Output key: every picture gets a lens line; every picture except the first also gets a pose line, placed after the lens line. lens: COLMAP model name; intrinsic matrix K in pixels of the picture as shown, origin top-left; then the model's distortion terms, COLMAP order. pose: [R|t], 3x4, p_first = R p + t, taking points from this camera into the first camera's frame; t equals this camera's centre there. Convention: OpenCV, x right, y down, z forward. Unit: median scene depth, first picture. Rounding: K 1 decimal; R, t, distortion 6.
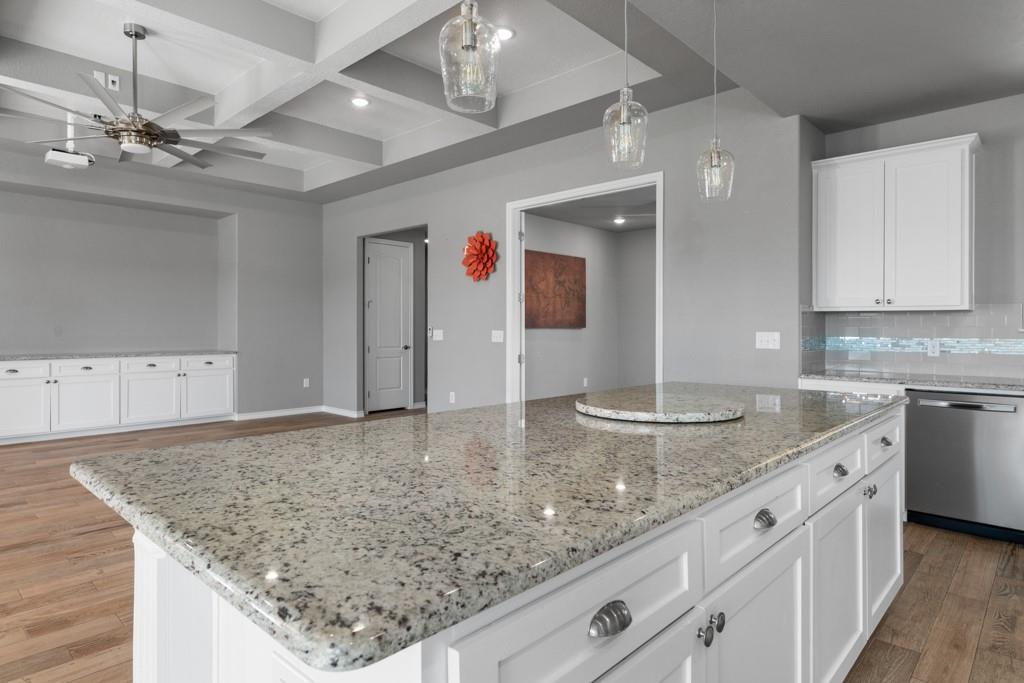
lens RADIAL K [[580.5, 0, 512.7], [0, 580.5, 326.4], [0, 0, 1]] dist [0.000642, 0.000148]
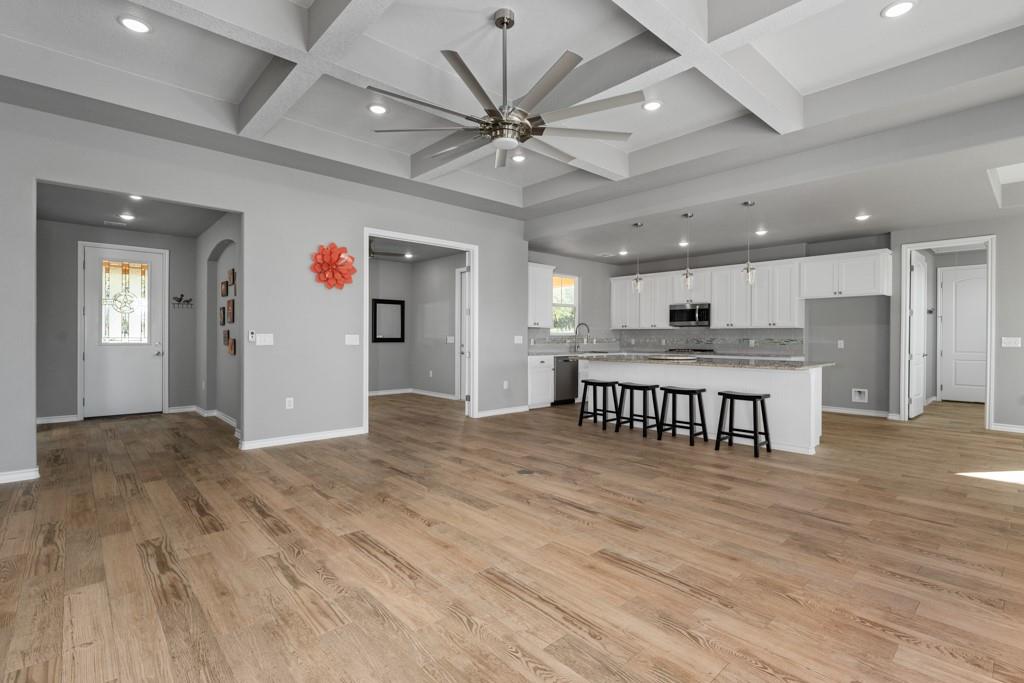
lens RADIAL K [[483.5, 0, 512.0], [0, 483.5, 341.5], [0, 0, 1]] dist [-0.001895, 0.000095]
pose [[0.077463, -0.011193, 0.996932, -1.060797], [-0.008815, 0.999890, 0.011911, 0.006803], [-0.996956, -0.009710, 0.077356, 0.680624]]
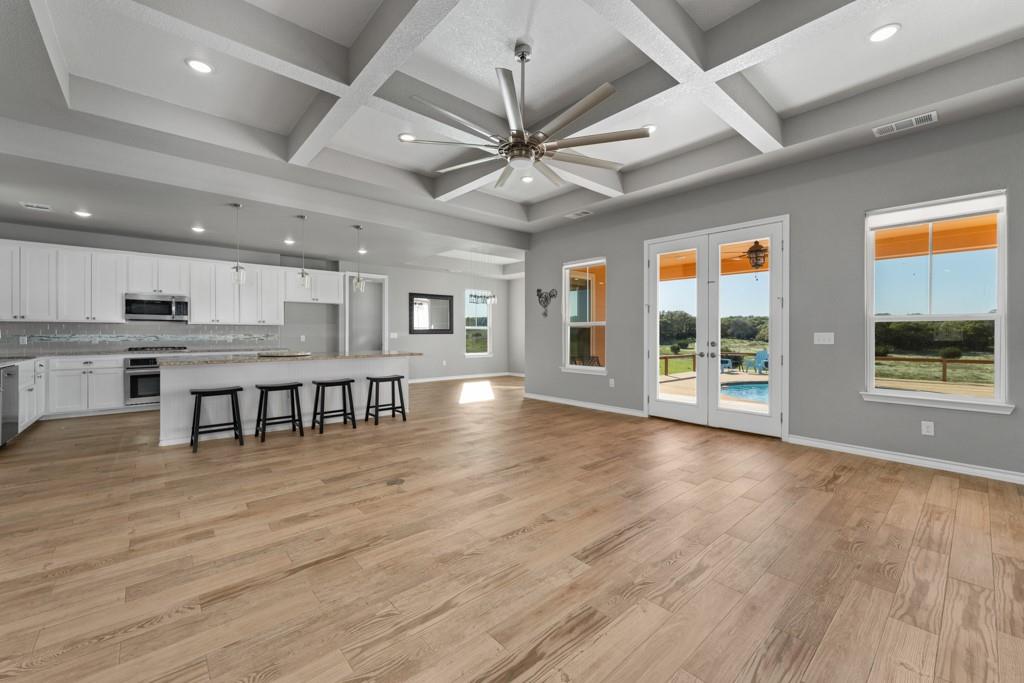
lens RADIAL K [[408.9, 0, 510.2], [0, 408.9, 336.8], [0, 0, 1]] dist [0.000827, -0.000047]
pose [[-0.995201, -0.003855, 0.097772, -0.517490], [-0.003629, 0.999990, 0.002494, 0.010172], [-0.097781, 0.002127, -0.995206, 1.292419]]
